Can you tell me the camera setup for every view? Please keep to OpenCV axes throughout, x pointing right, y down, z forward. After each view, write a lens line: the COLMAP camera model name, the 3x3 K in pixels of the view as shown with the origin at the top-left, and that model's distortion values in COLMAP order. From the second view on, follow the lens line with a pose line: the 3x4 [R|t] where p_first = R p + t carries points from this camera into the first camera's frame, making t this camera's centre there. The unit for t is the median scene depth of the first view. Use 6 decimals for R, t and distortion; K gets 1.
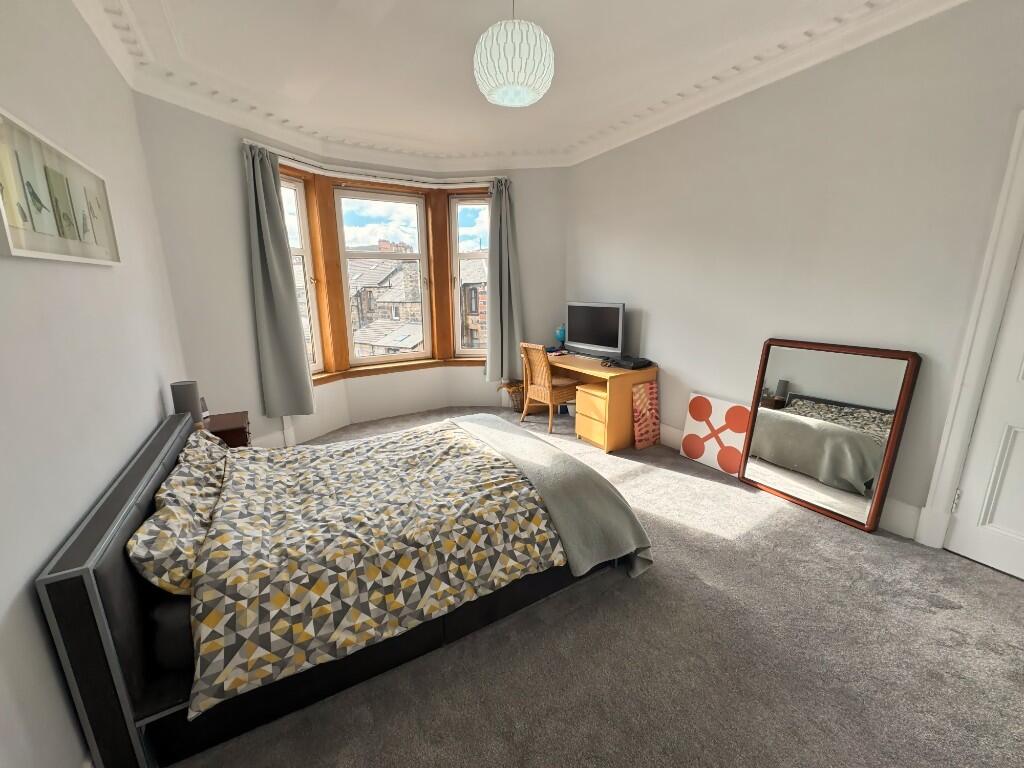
lens RADIAL K [[409.1, 0, 510.5], [0, 409.1, 382.5], [0, 0, 1]] dist [-0.002231, 0.000359]
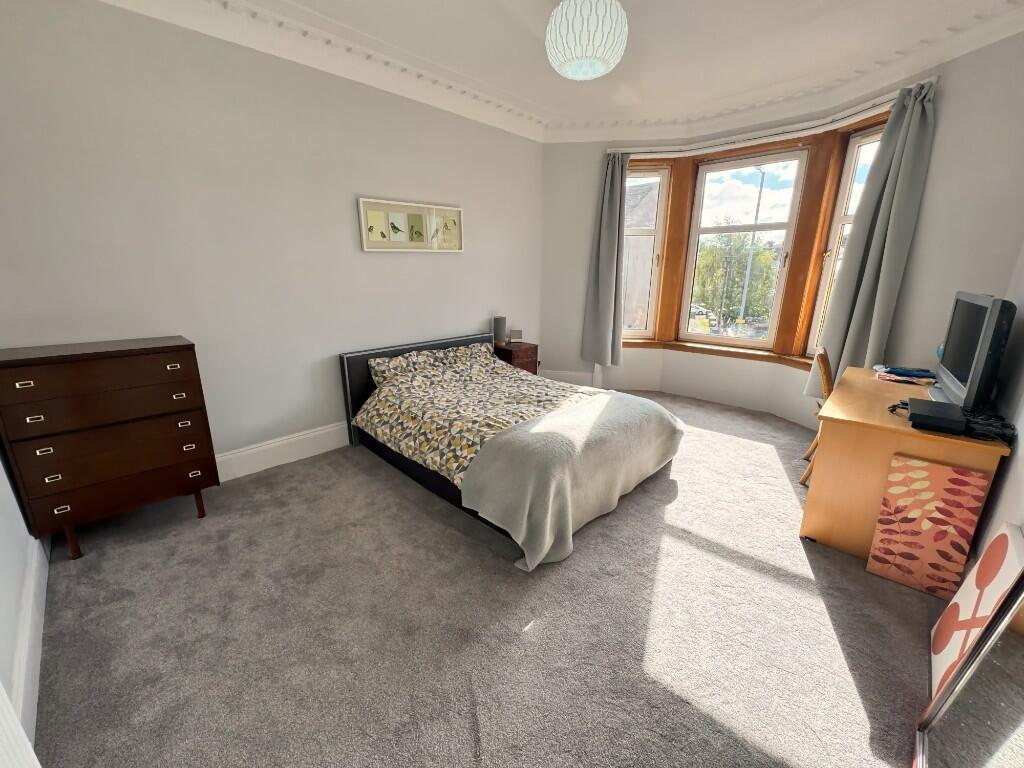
lens RADIAL K [[422.1, 0, 513.5], [0, 422.1, 380.3], [0, 0, 1]] dist [-0.000186, 0.000622]
pose [[0.253729, 0.259882, -0.931710, 0.980973], [-0.222545, 0.953075, 0.205236, -0.126913], [0.941326, 0.155273, 0.299658, 0.554486]]
